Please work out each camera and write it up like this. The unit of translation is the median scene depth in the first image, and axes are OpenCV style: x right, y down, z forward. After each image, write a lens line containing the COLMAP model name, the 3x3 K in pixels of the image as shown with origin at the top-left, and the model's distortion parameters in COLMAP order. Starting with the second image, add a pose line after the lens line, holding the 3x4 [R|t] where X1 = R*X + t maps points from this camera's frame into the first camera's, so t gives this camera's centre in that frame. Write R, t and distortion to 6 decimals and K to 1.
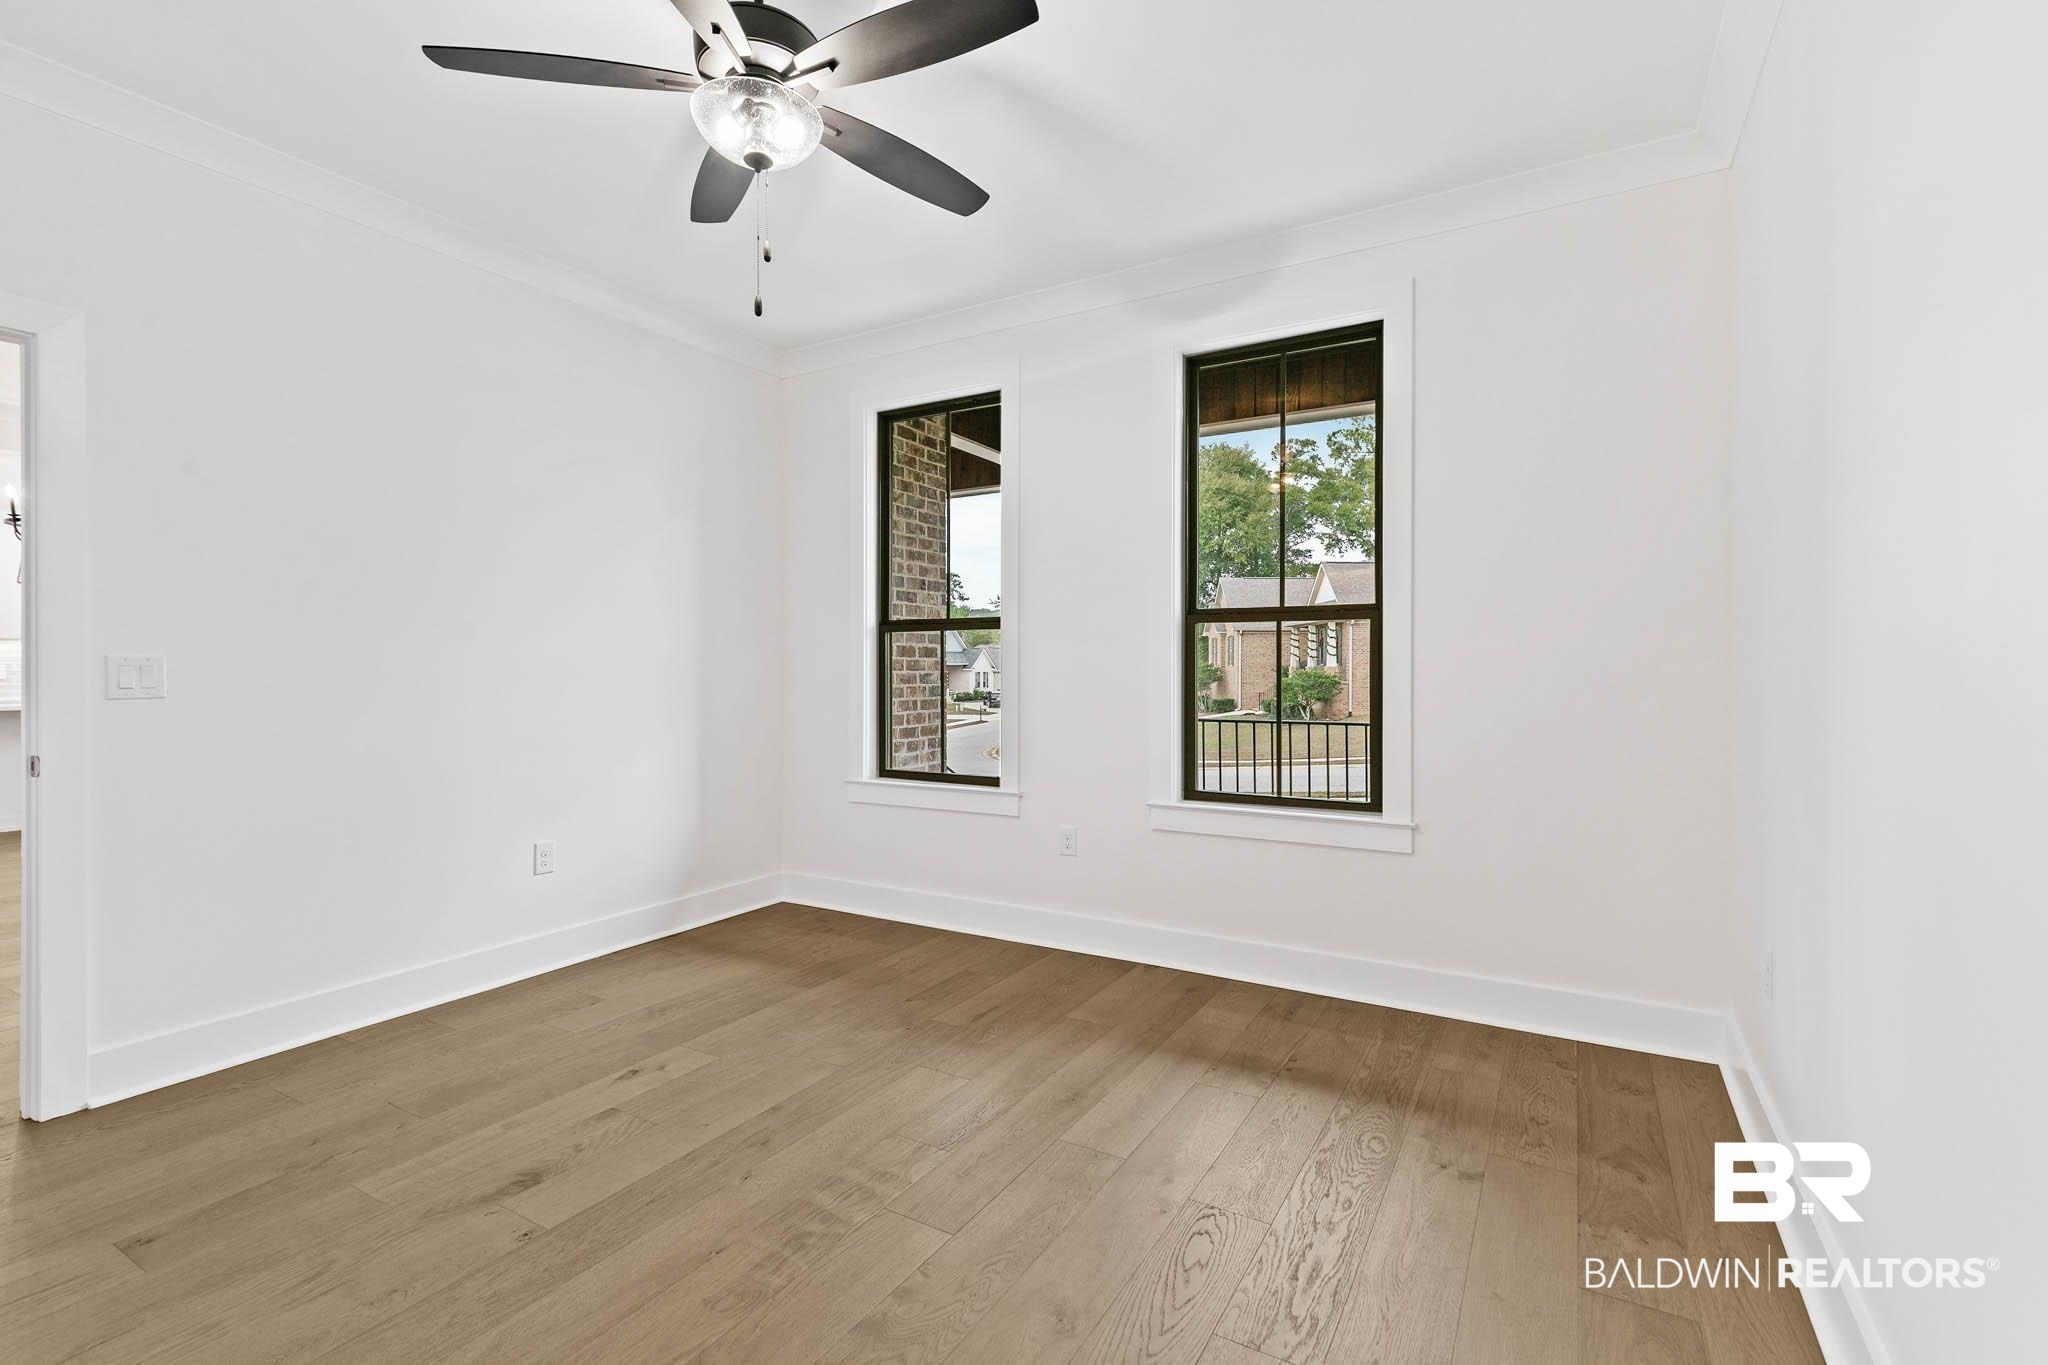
lens RADIAL K [[922.4, 0, 1021.9], [0, 922.4, 670.0], [0, 0, 1]] dist [0.007624, -0.000701]
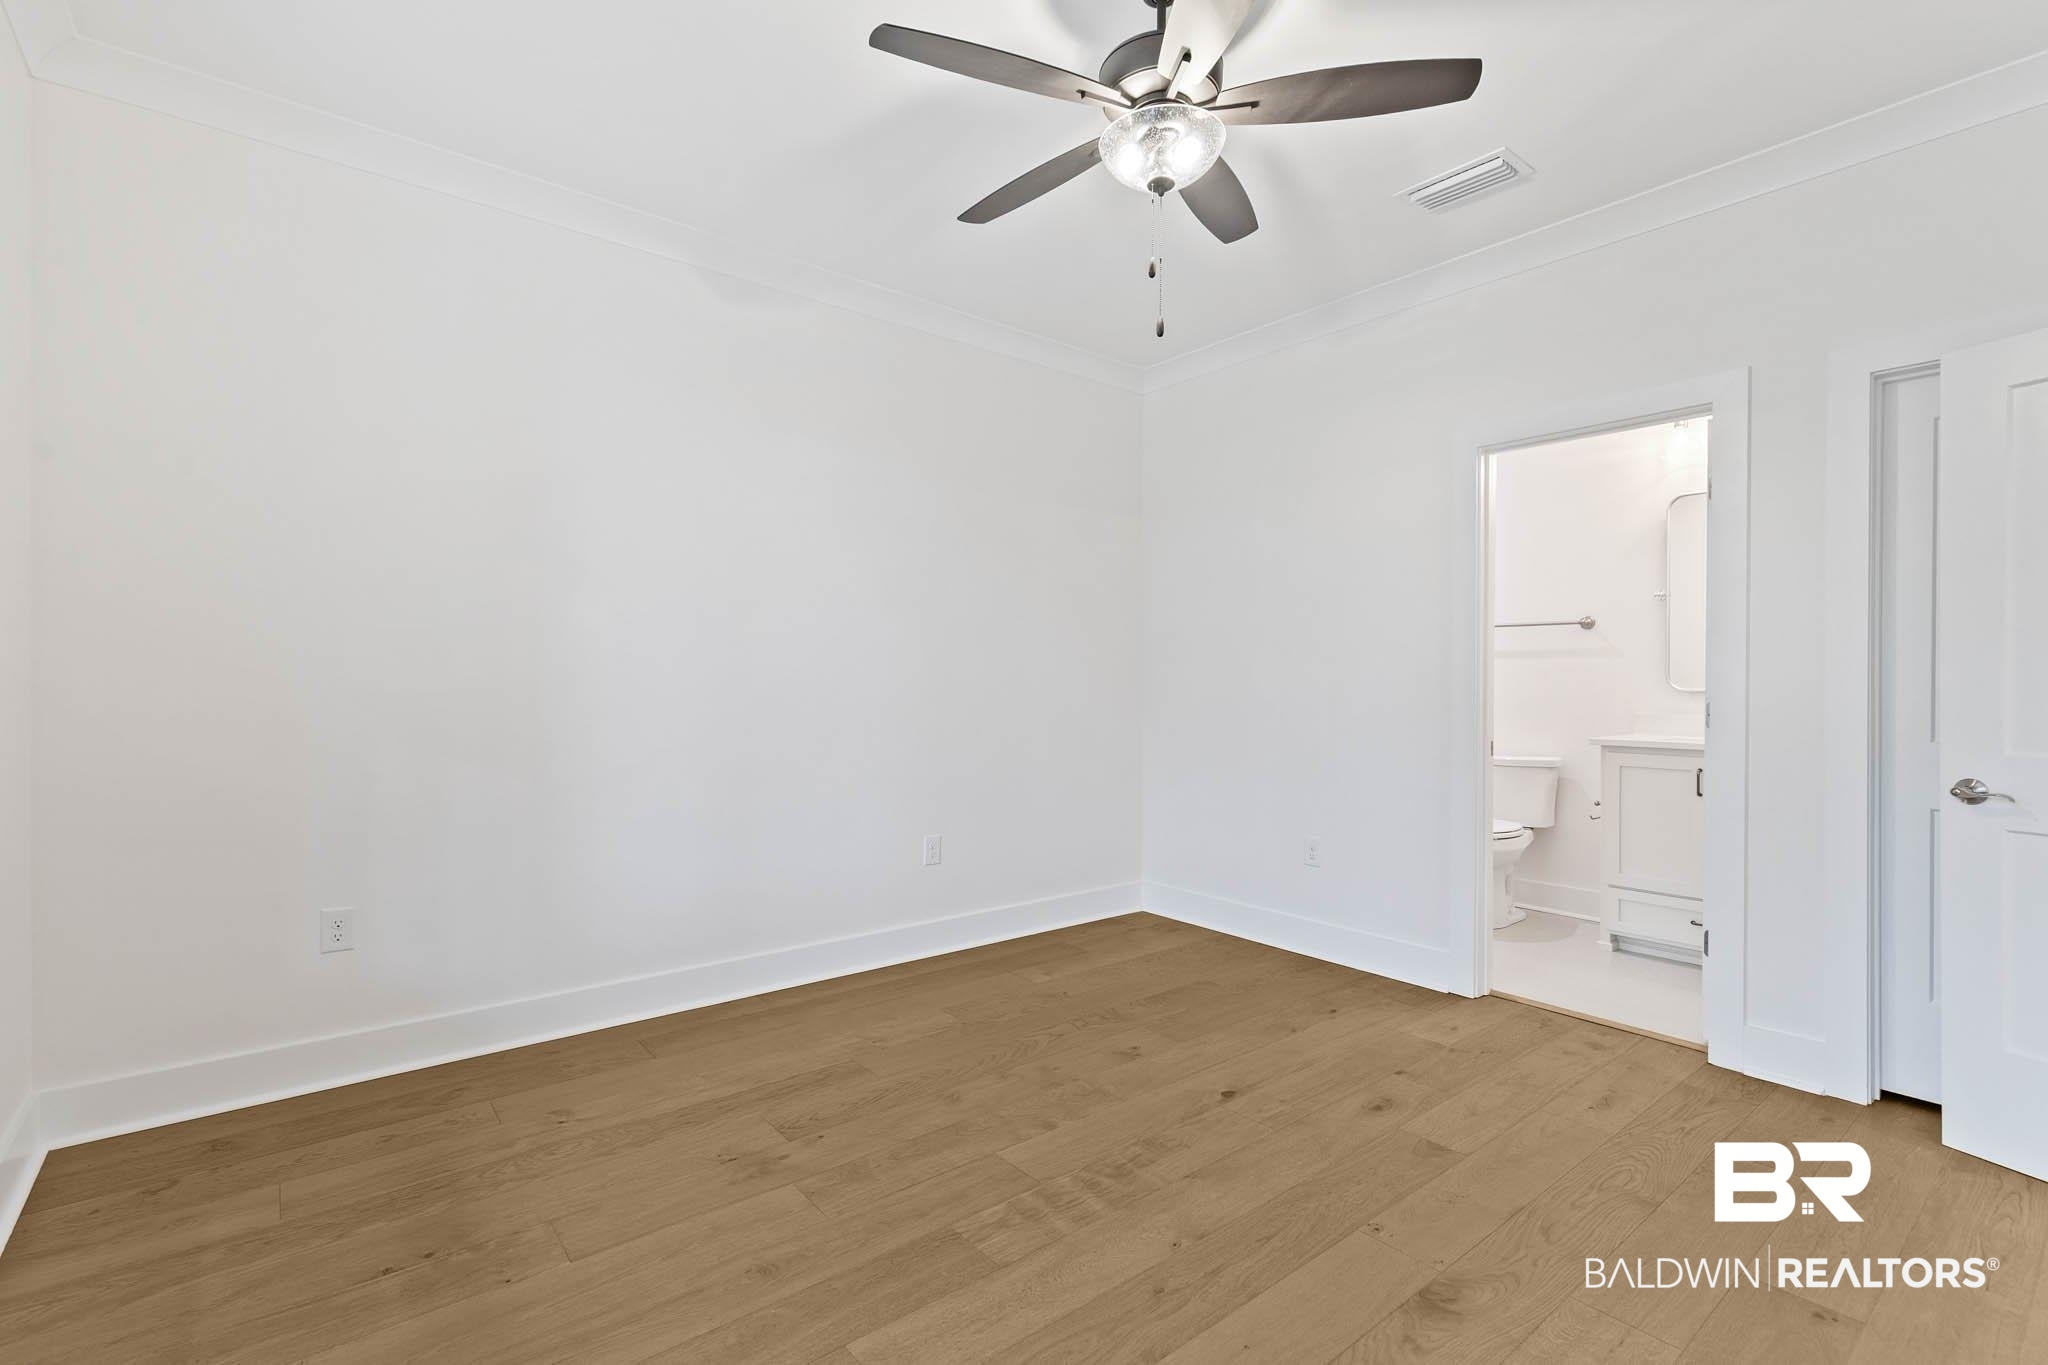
lens RADIAL K [[922.4, 0, 1021.9], [0, 922.4, 670.0], [0, 0, 1]] dist [0.007624, -0.000701]
pose [[-0.936975, 0.002281, 0.349388, -0.484110], [-0.001682, 0.999938, -0.011039, -0.002836], [-0.349392, -0.010931, -0.936913, 1.940721]]
